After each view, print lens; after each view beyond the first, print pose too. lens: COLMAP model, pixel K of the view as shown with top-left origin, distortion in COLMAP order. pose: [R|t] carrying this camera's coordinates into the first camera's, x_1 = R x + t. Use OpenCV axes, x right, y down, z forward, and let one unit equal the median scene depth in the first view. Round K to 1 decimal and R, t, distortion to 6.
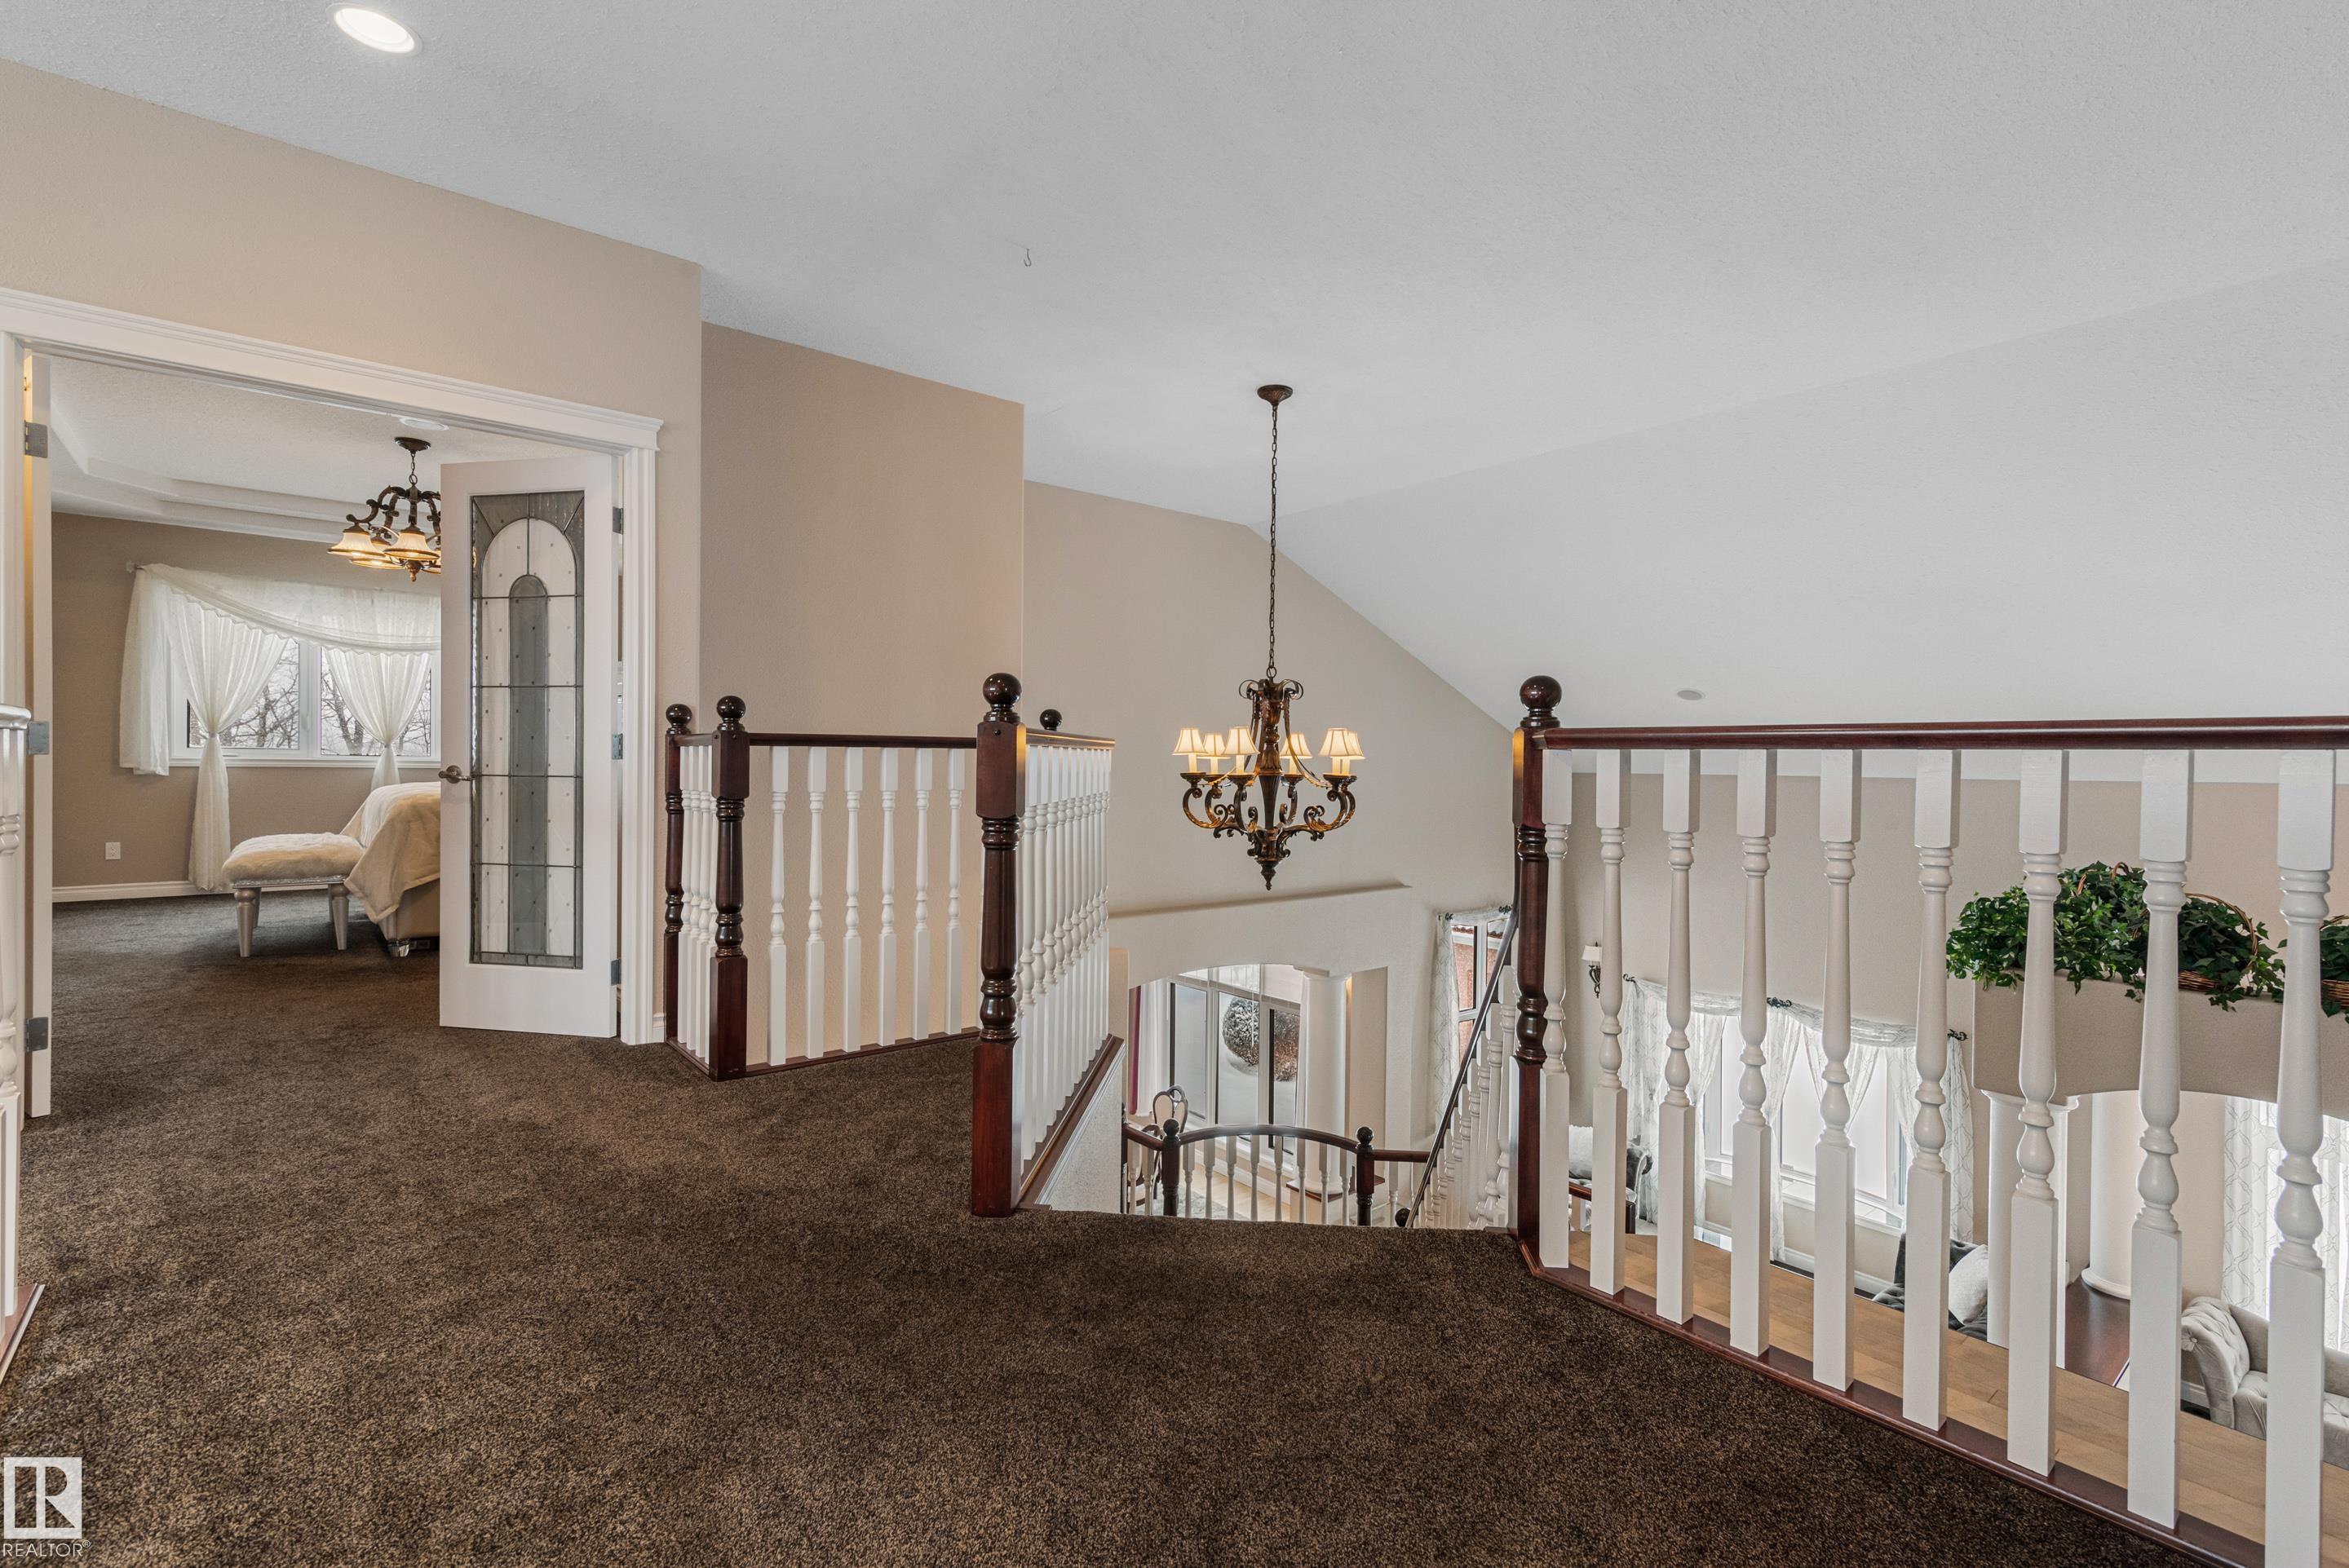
lens RADIAL K [[1080.0, 0, 1187.3], [0, 1080.0, 778.9], [0, 0, 1]] dist [0.015362, -0.002030]
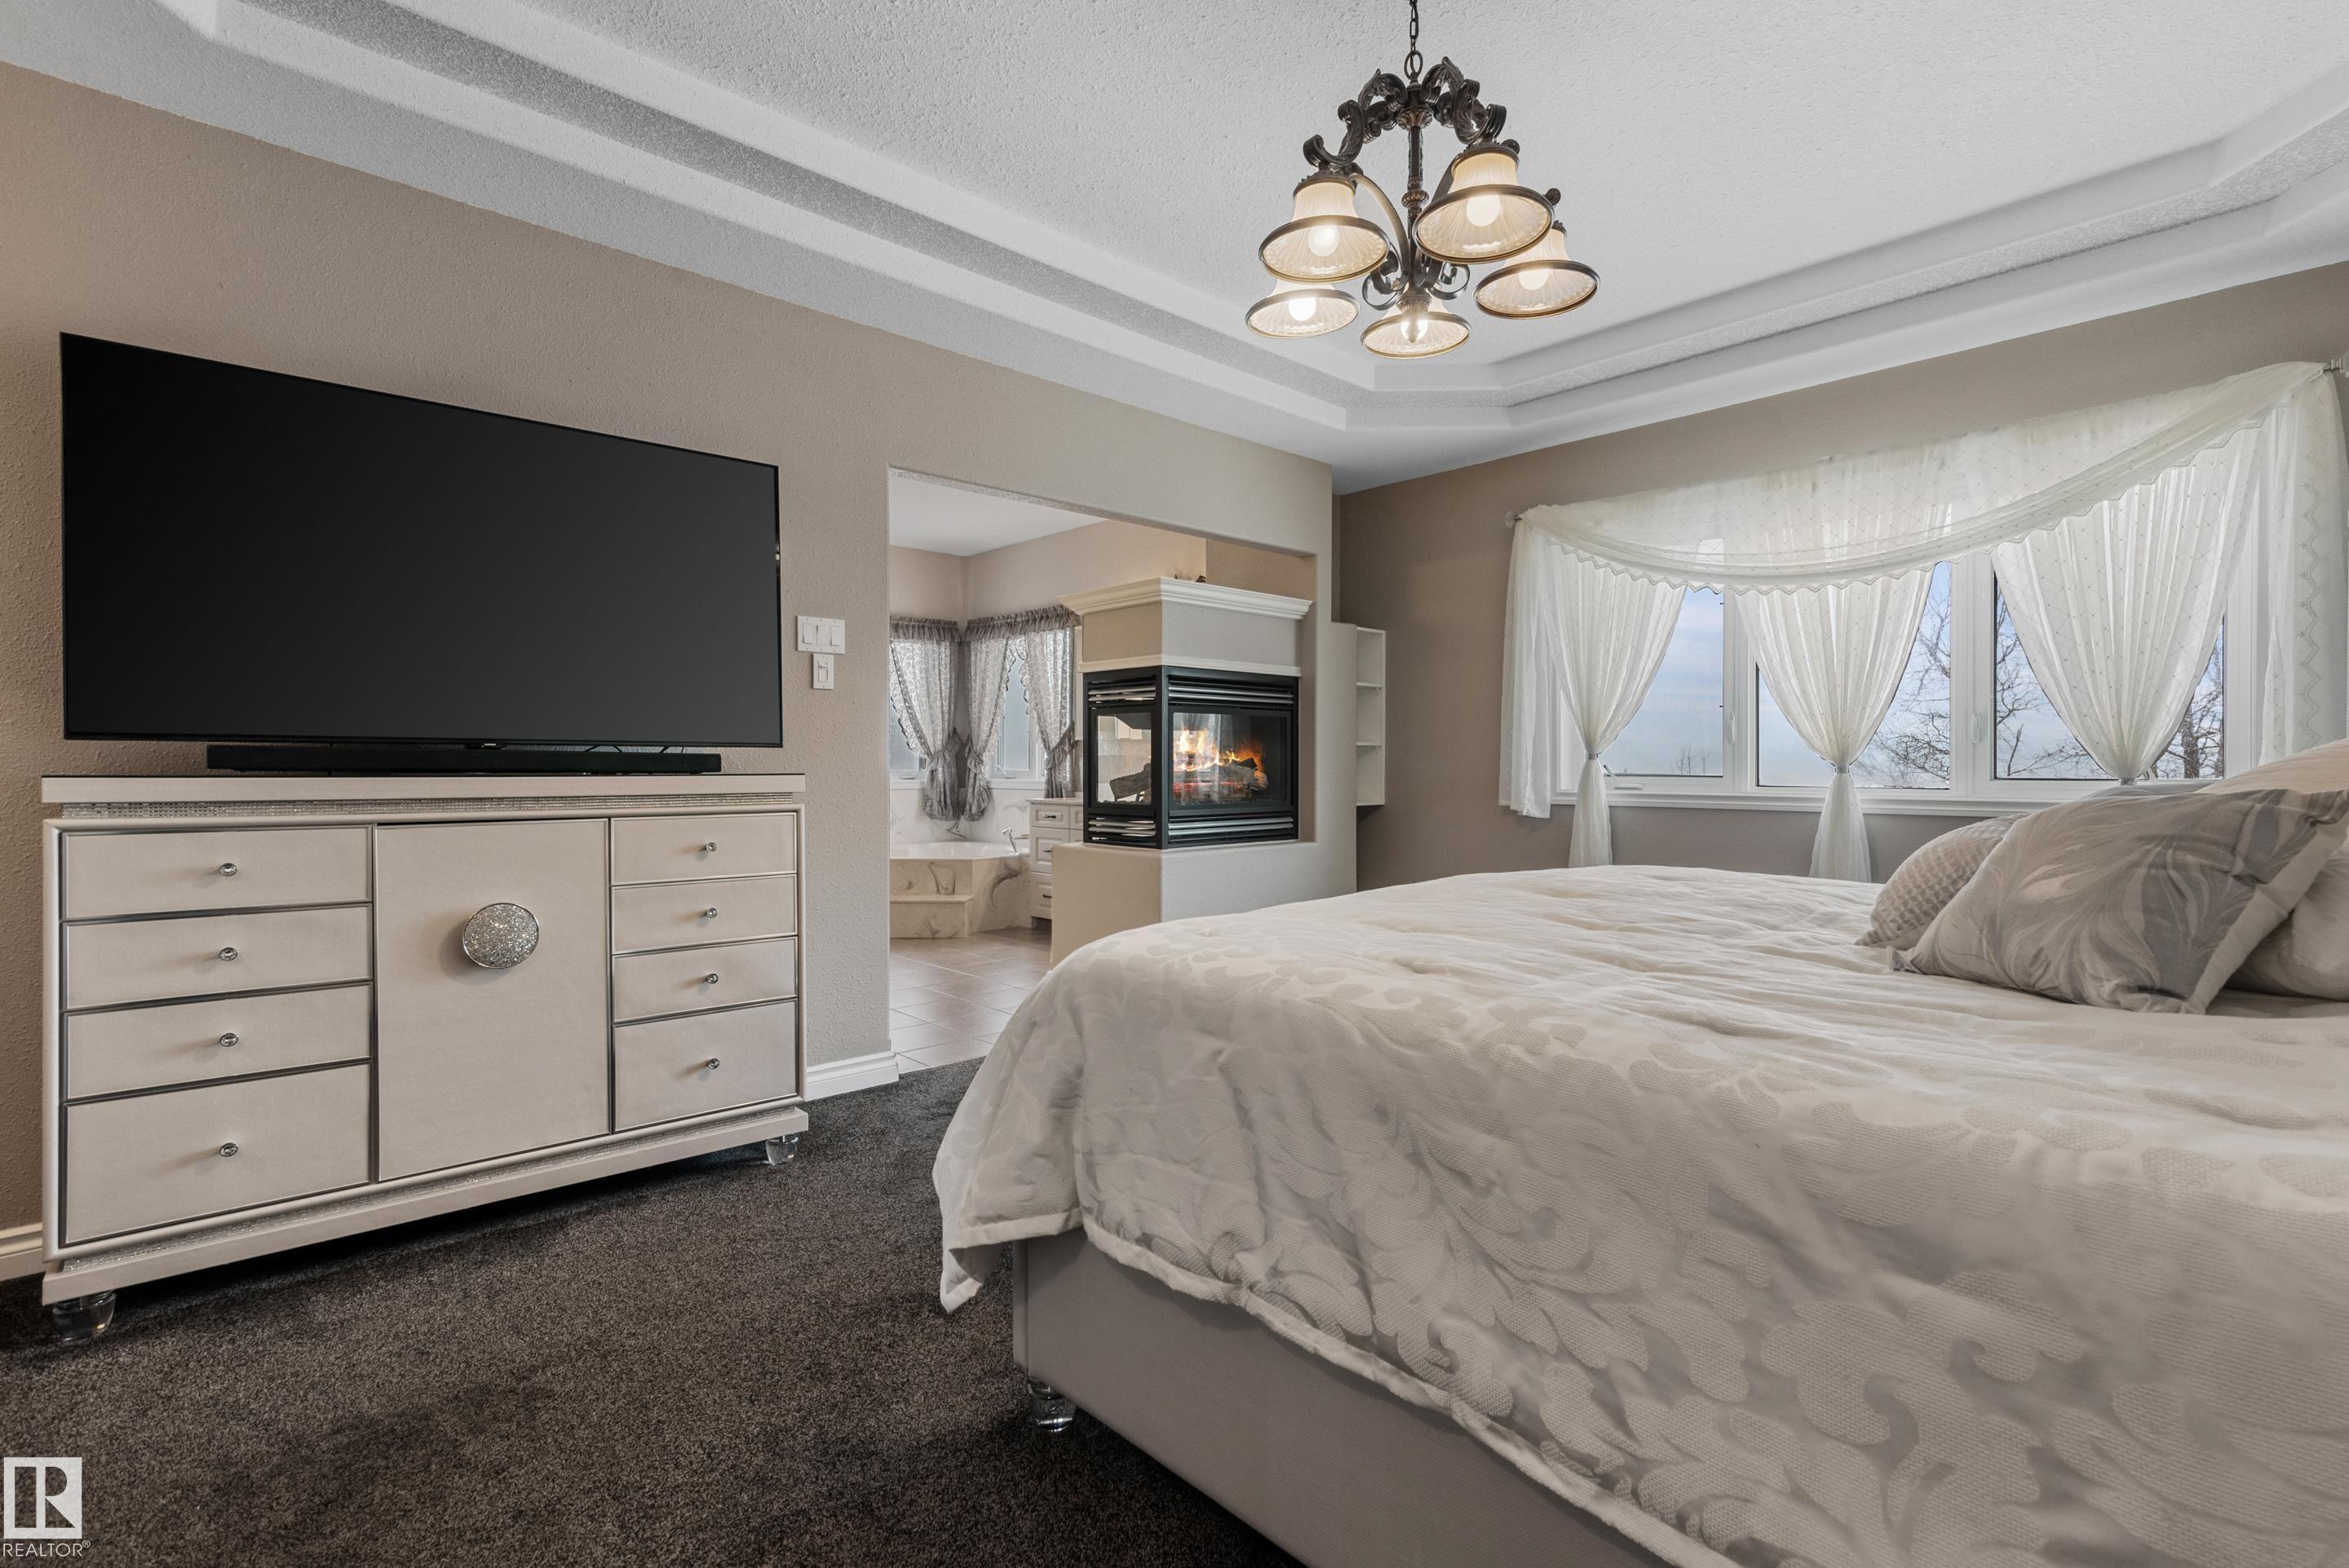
lens RADIAL K [[1080.0, 0, 1175.7], [0, 1080.0, 778.2], [0, 0, 1]] dist [0.015362, -0.002030]
pose [[0.054883, -0.003296, -0.998487, -0.281805], [-0.011099, 0.999931, -0.003911, -0.022748], [0.998431, 0.011297, 0.054842, 0.741263]]
